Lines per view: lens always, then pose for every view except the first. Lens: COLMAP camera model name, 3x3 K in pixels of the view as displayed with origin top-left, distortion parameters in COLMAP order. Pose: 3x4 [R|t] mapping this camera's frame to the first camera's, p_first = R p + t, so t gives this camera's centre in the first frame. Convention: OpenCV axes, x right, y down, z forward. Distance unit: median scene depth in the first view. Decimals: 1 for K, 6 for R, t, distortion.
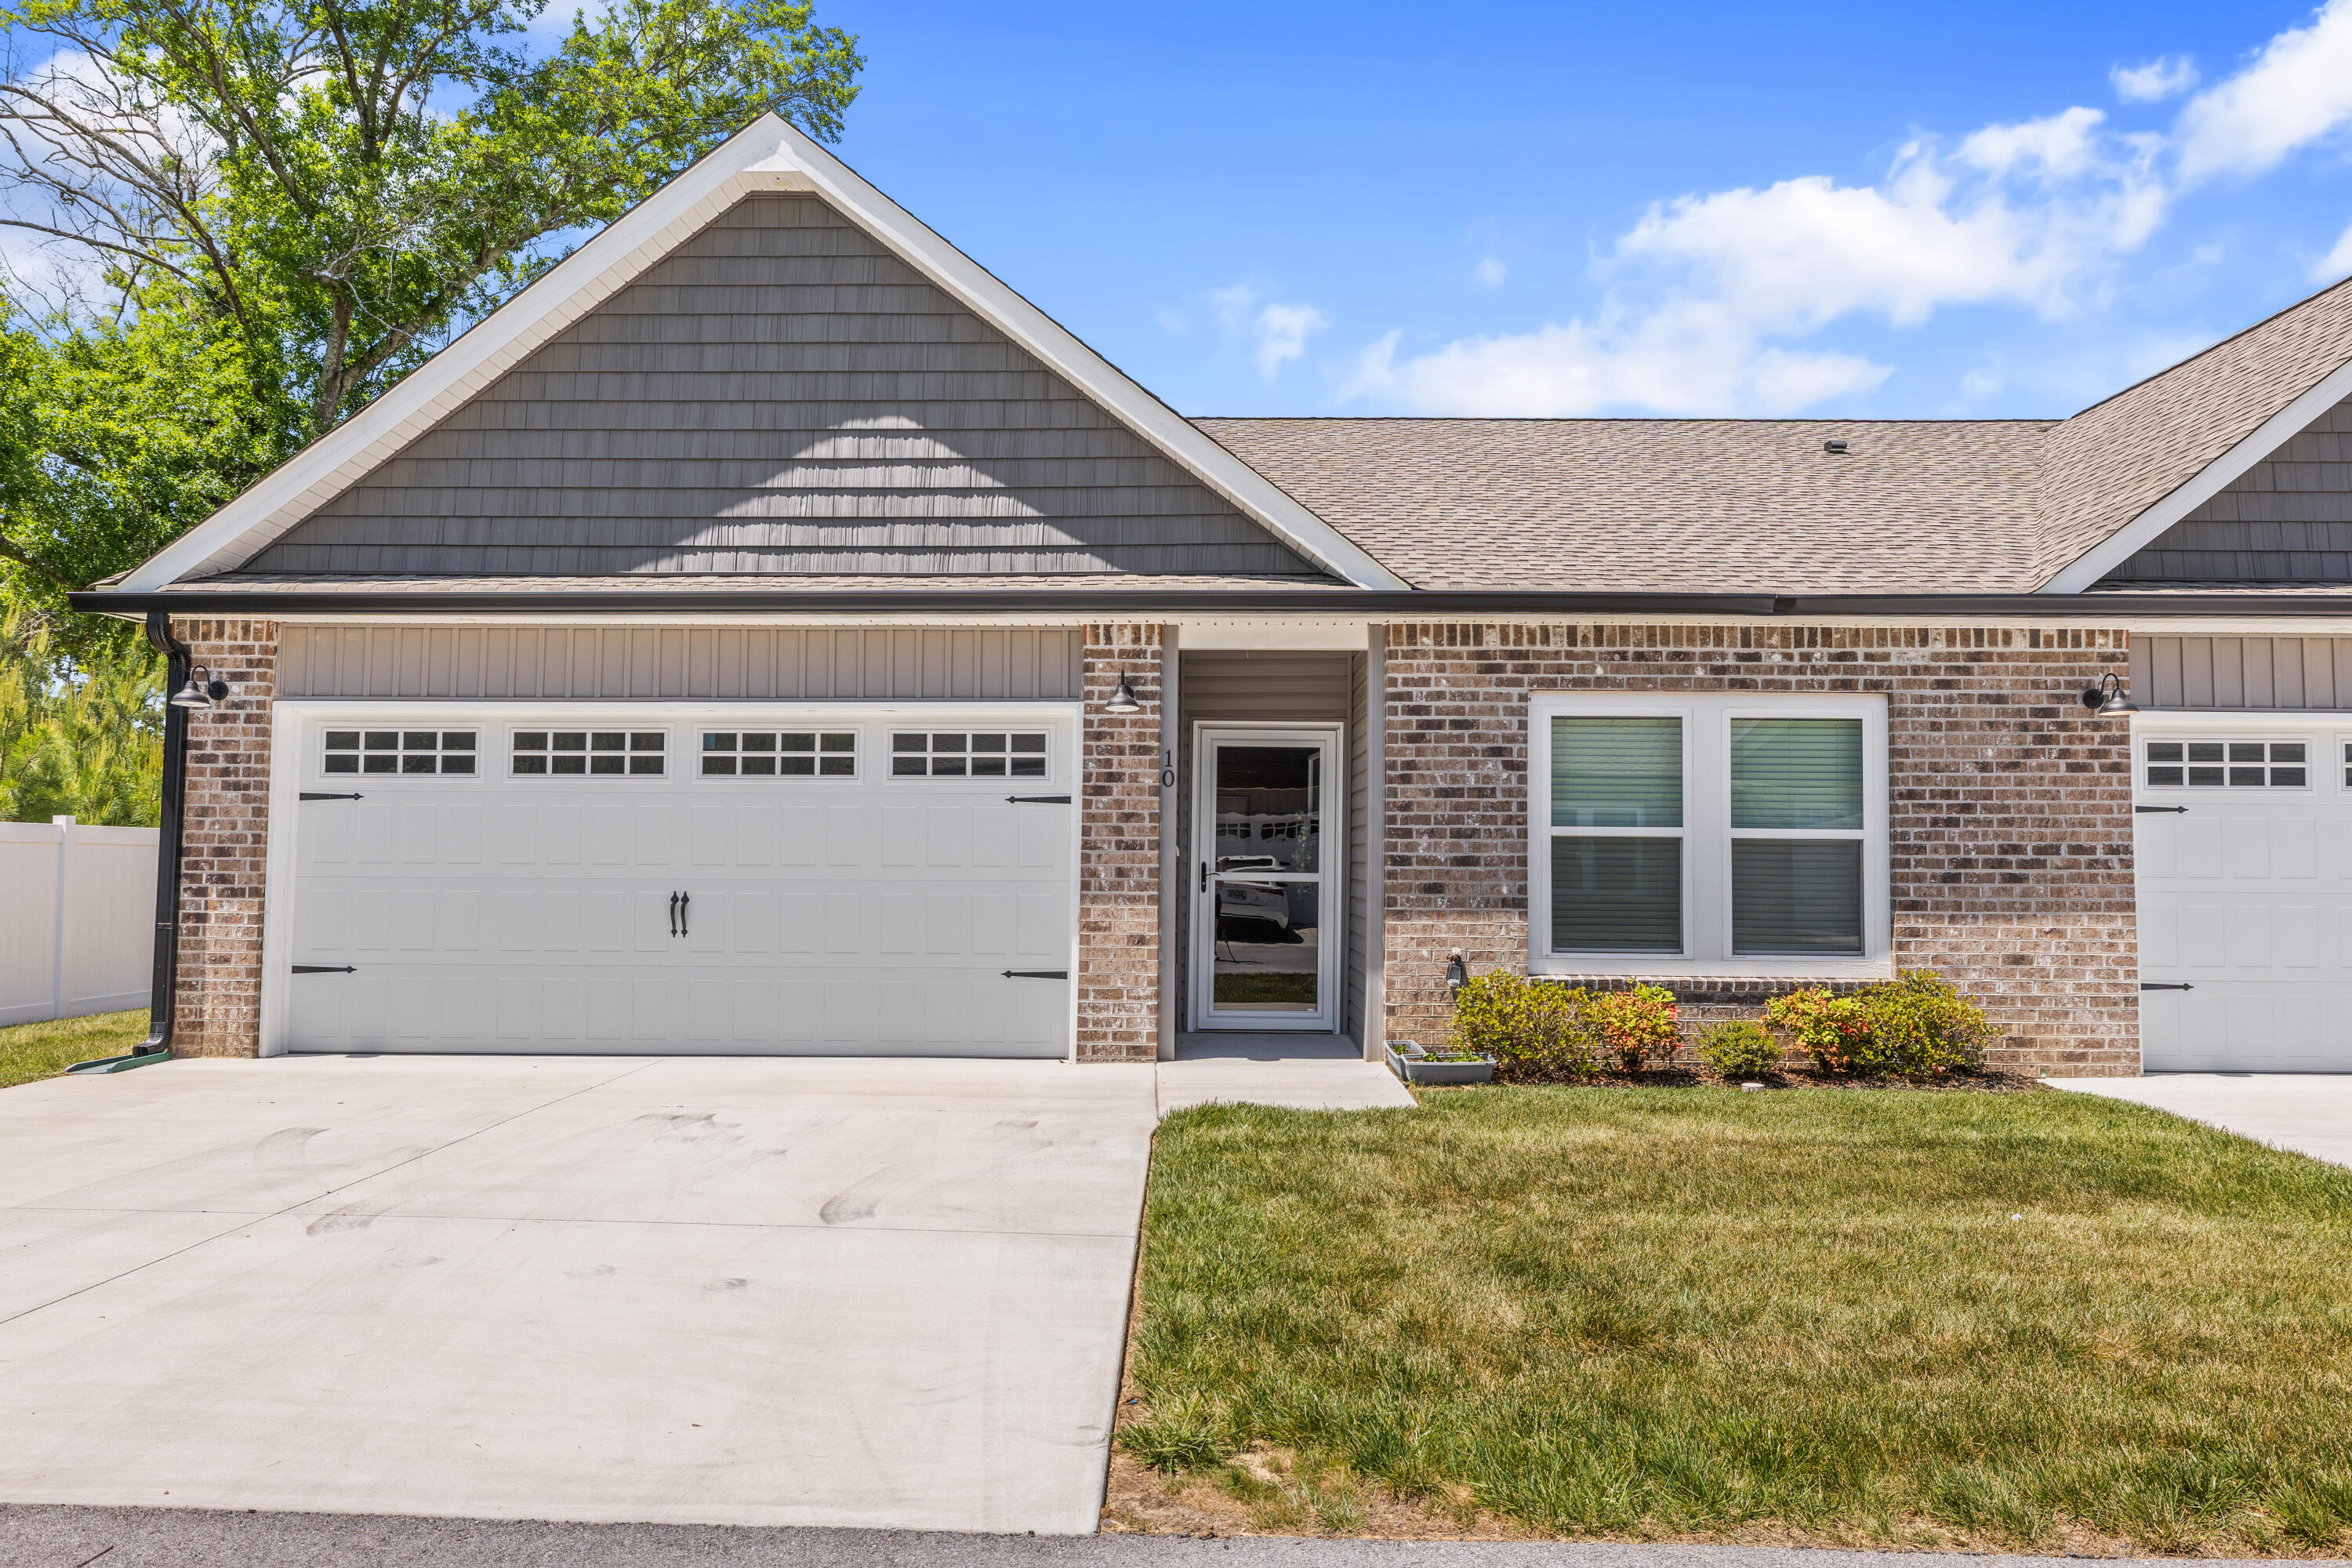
lens RADIAL K [[1548.1, 0, 1160.4], [0, 1548.1, 790.6], [0, 0, 1]] dist [-0.004083, 0.005575]
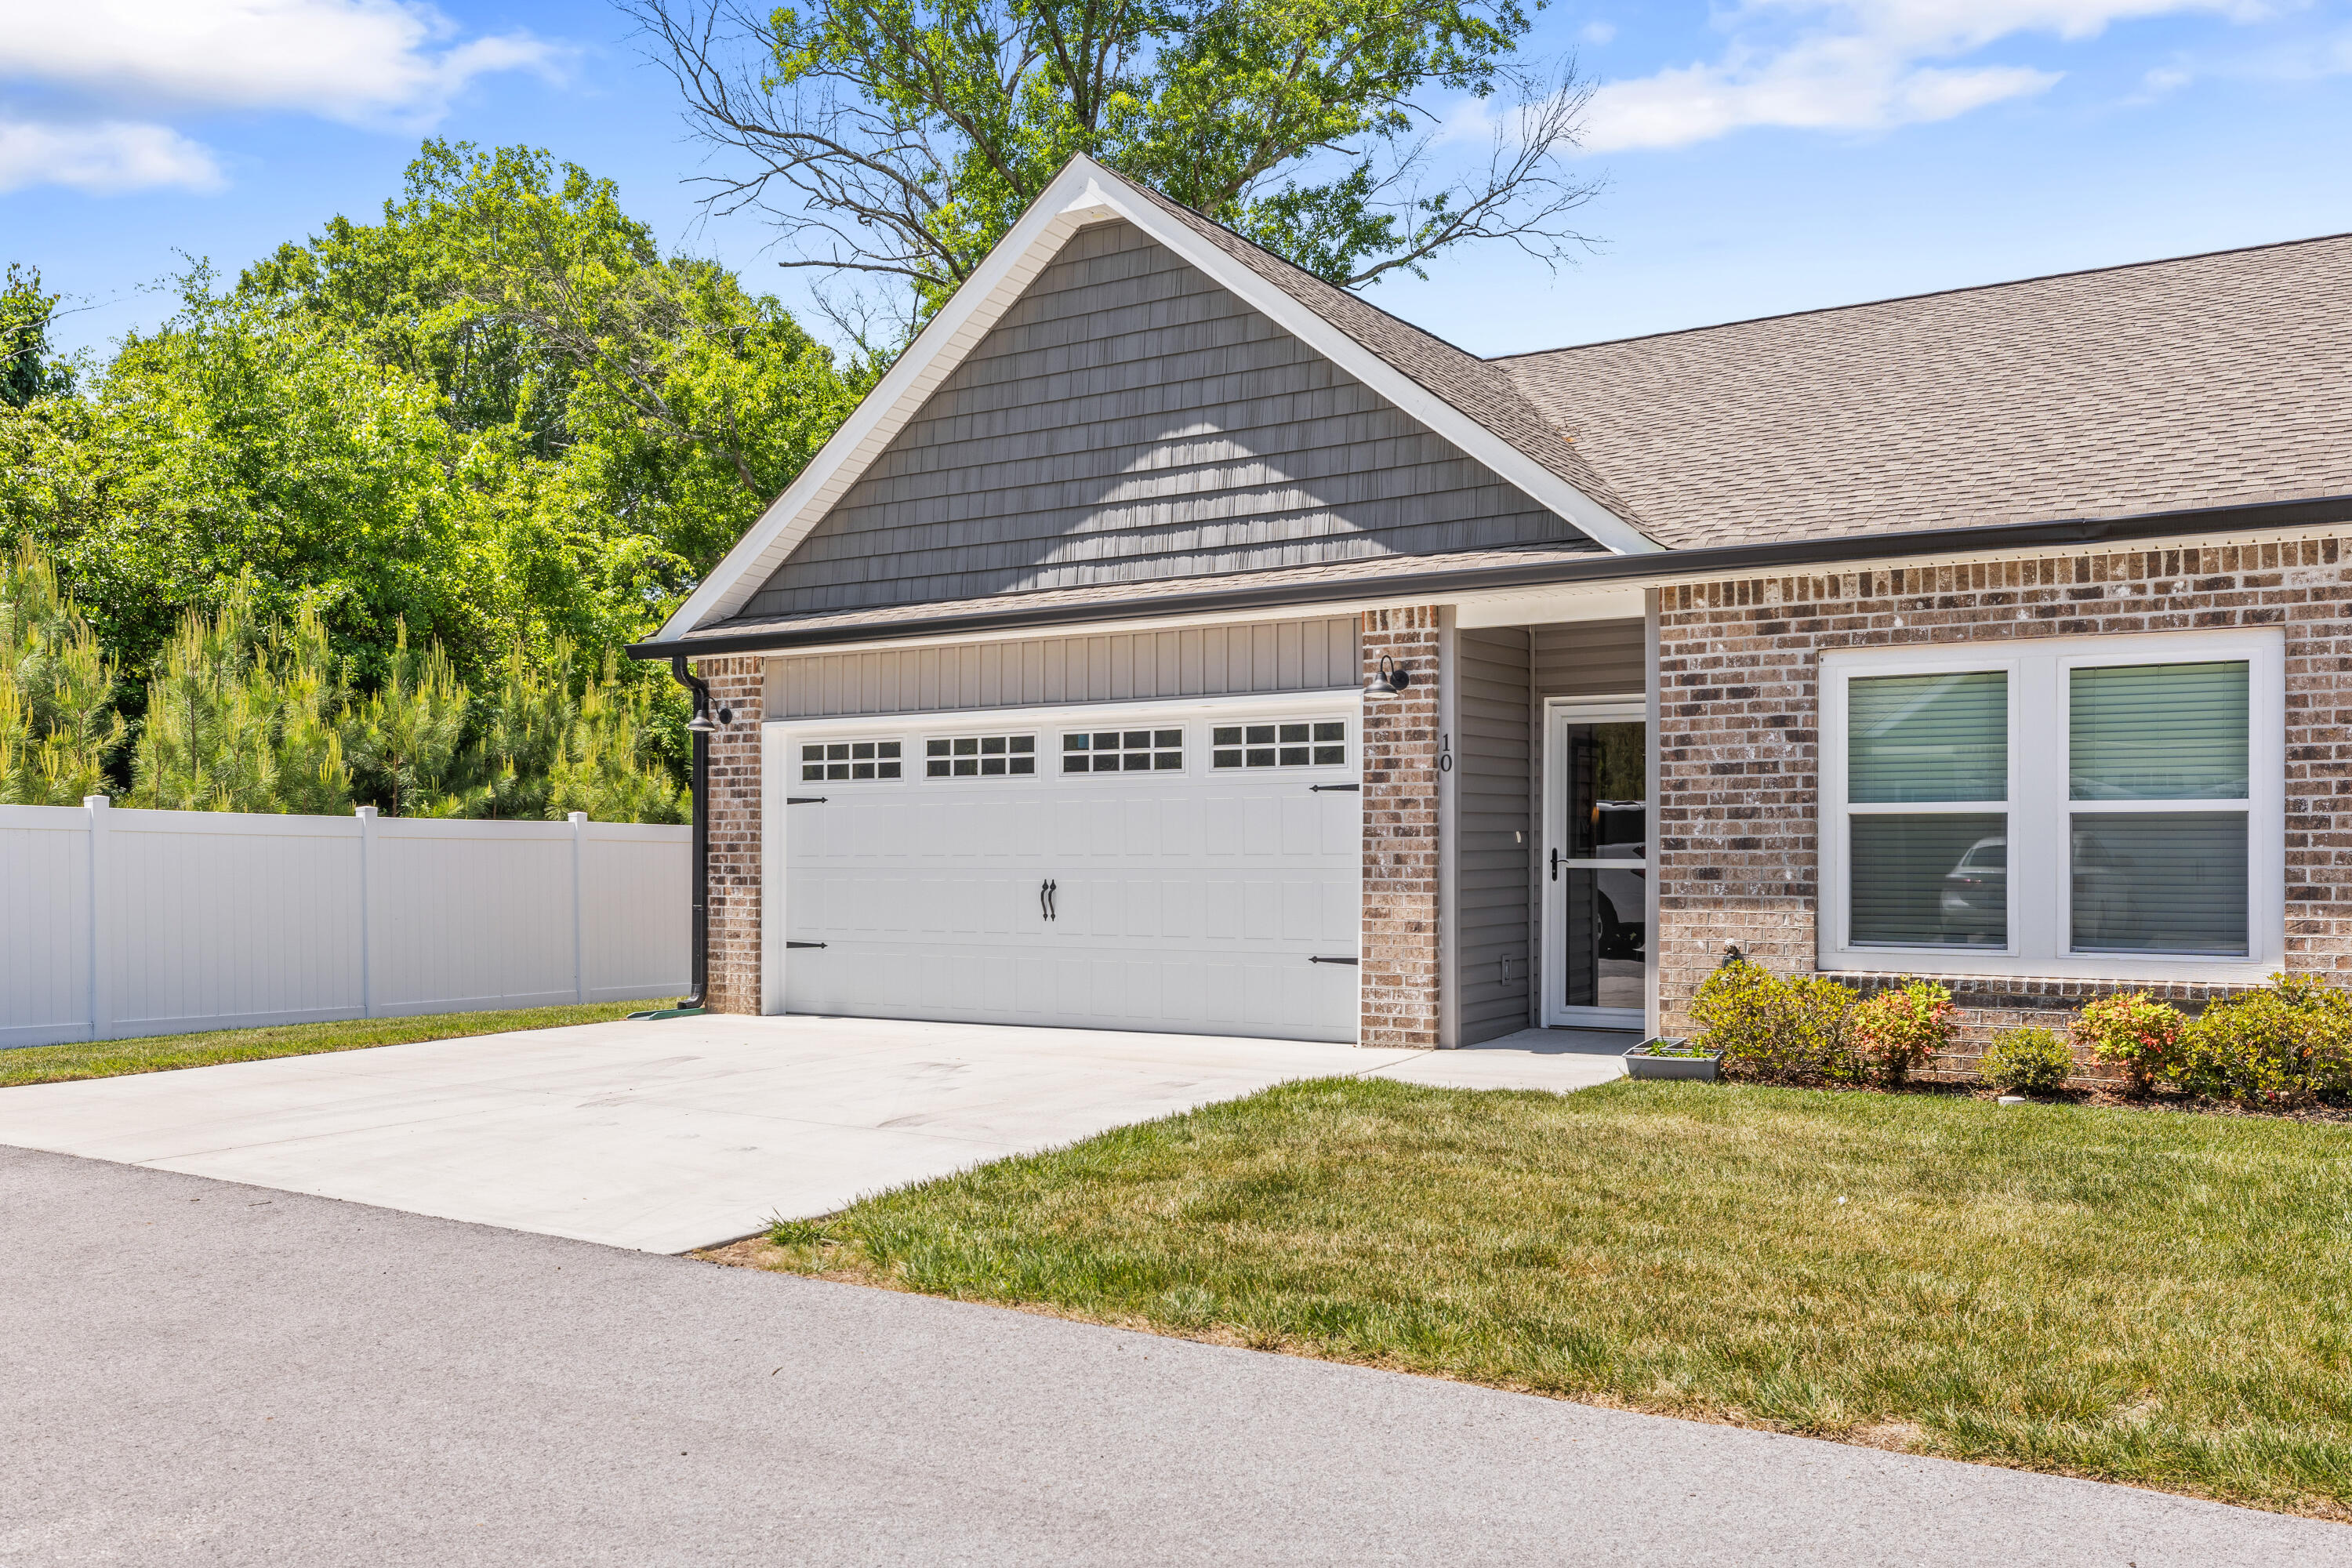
lens RADIAL K [[1981.4, 0, 1155.5], [0, 1981.4, 877.2], [0, 0, 1]] dist [-0.006193, 0.008491]
pose [[0.853277, -0.002528, -0.521452, 0.504862], [0.030372, 0.998532, 0.044859, 0.002597], [0.520573, -0.054115, 0.852101, -0.168528]]
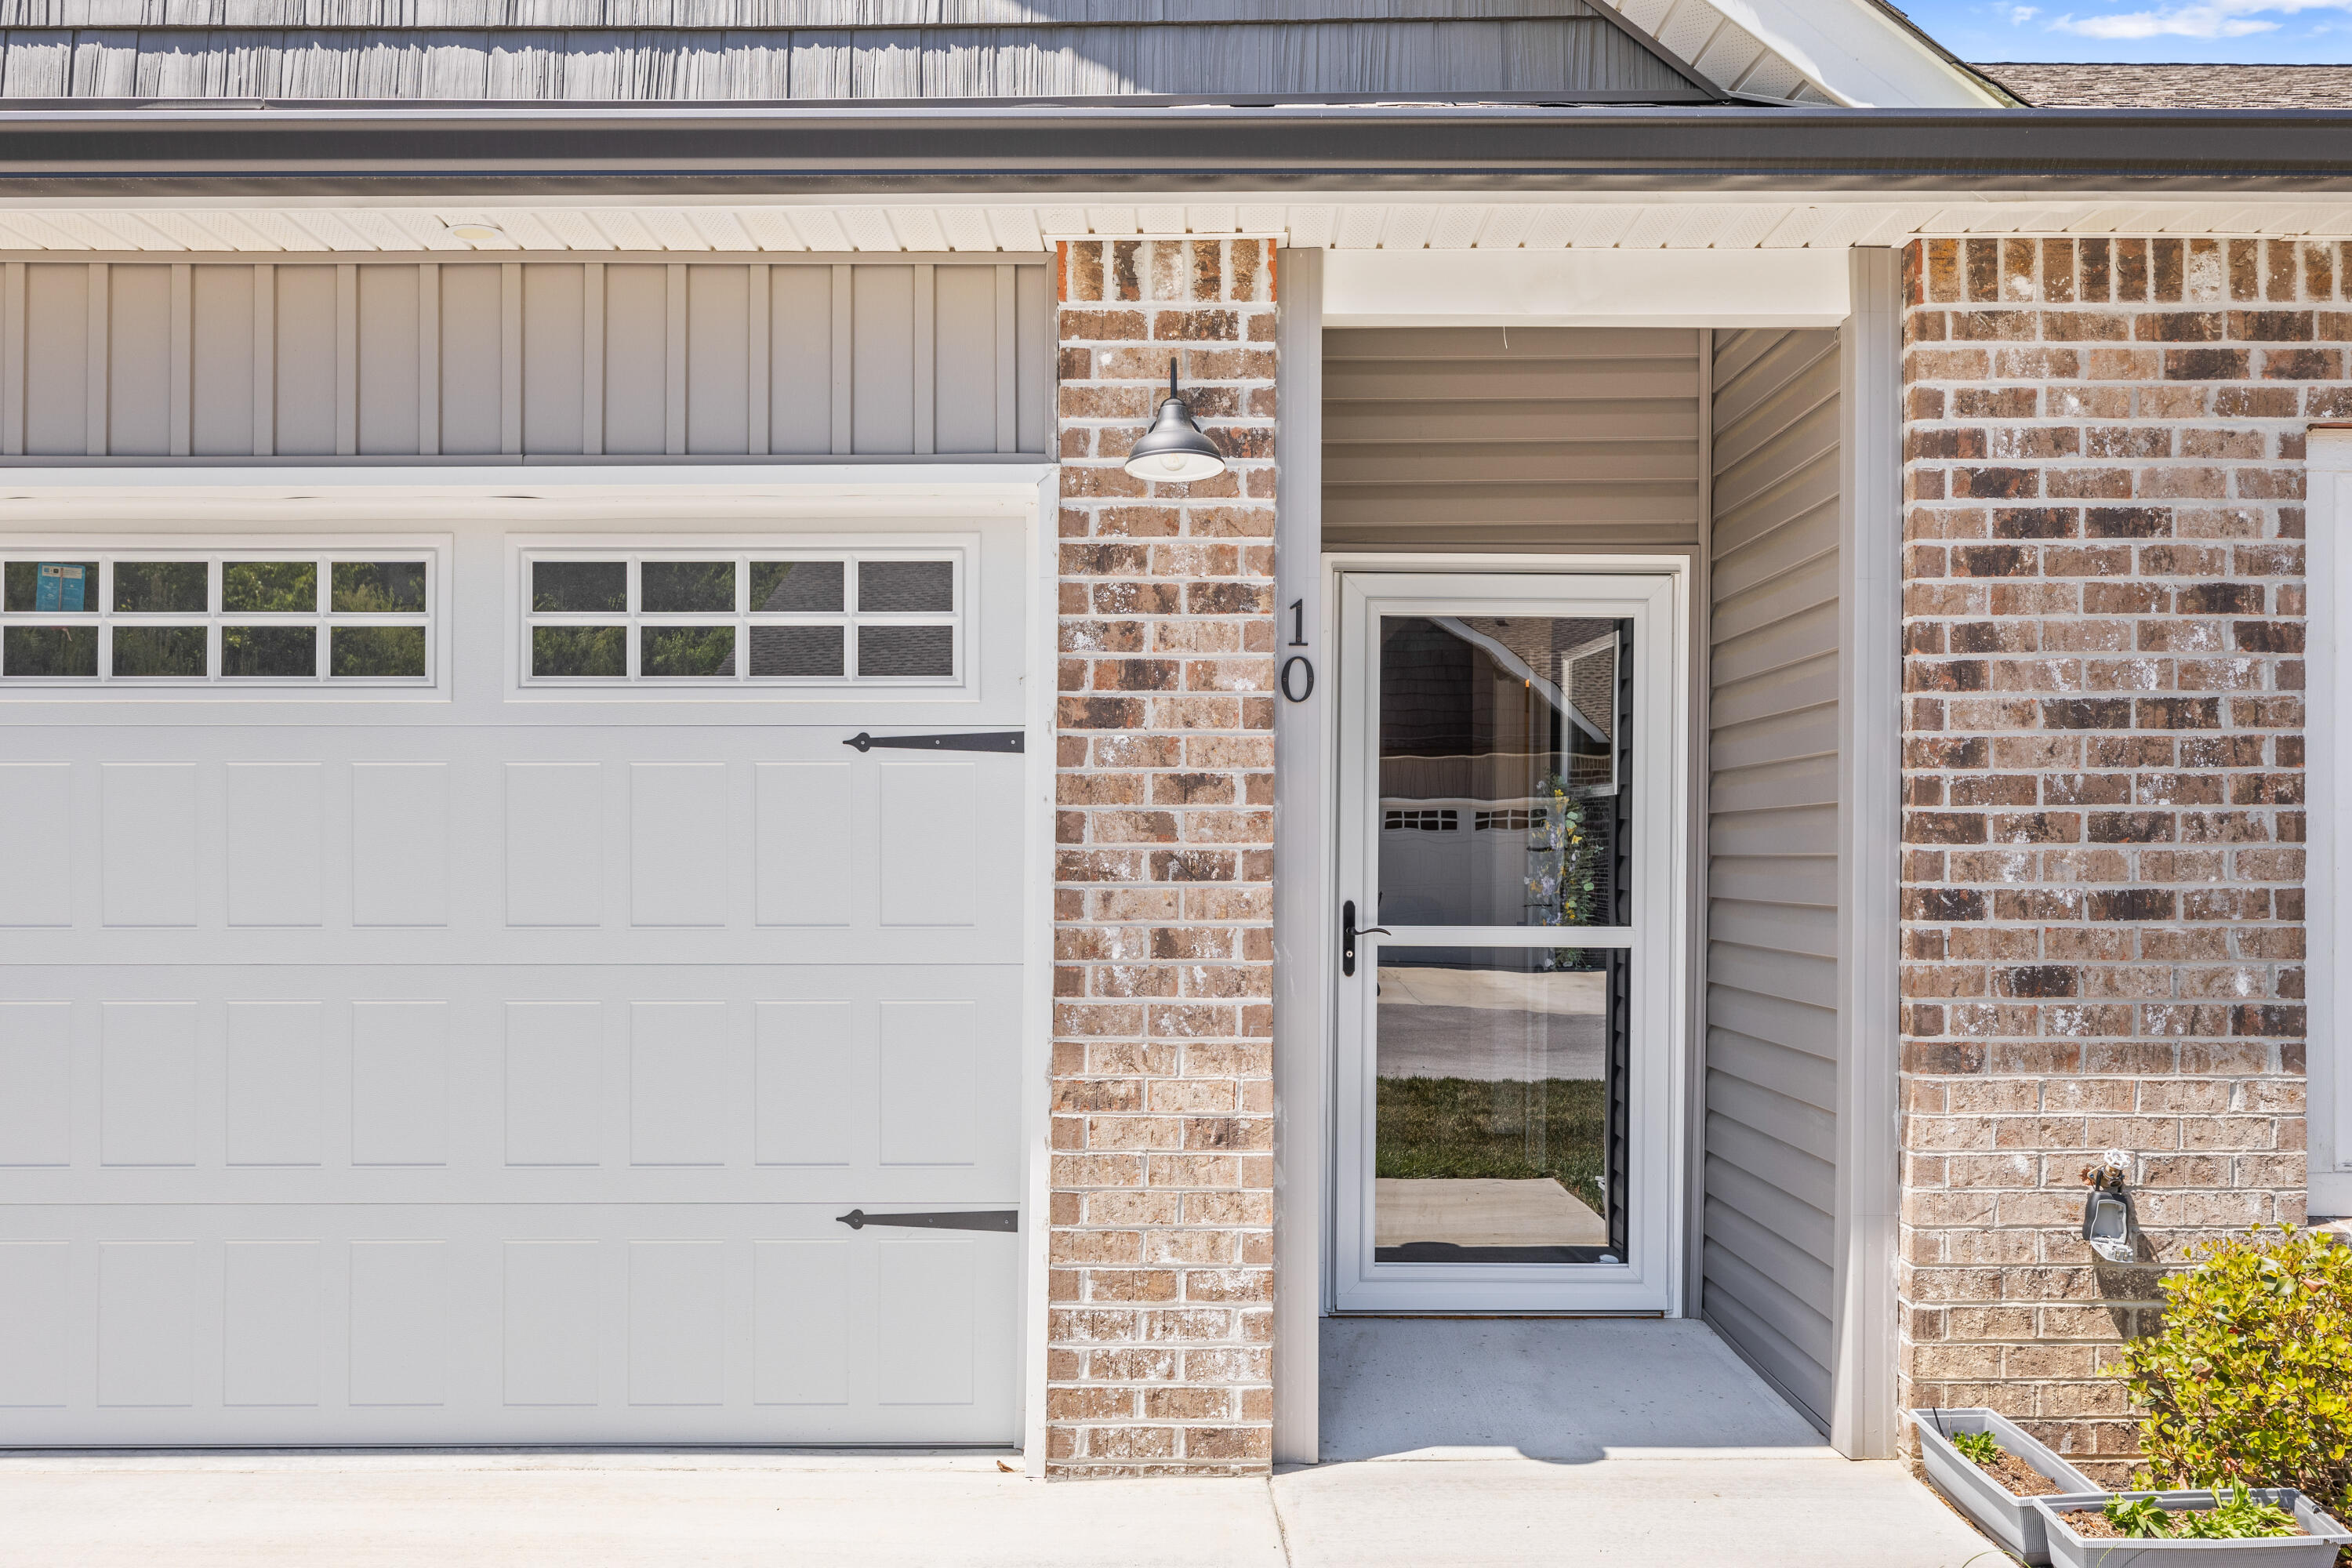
lens RADIAL K [[1981.4, 0, 1159.7], [0, 1981.4, 837.9], [0, 0, 1]] dist [-0.006193, 0.008491]
pose [[0.999731, -0.005752, 0.022456, -0.037364], [0.005009, 0.999443, 0.033006, 0.013716], [-0.022633, -0.032885, 0.999203, 0.546443]]
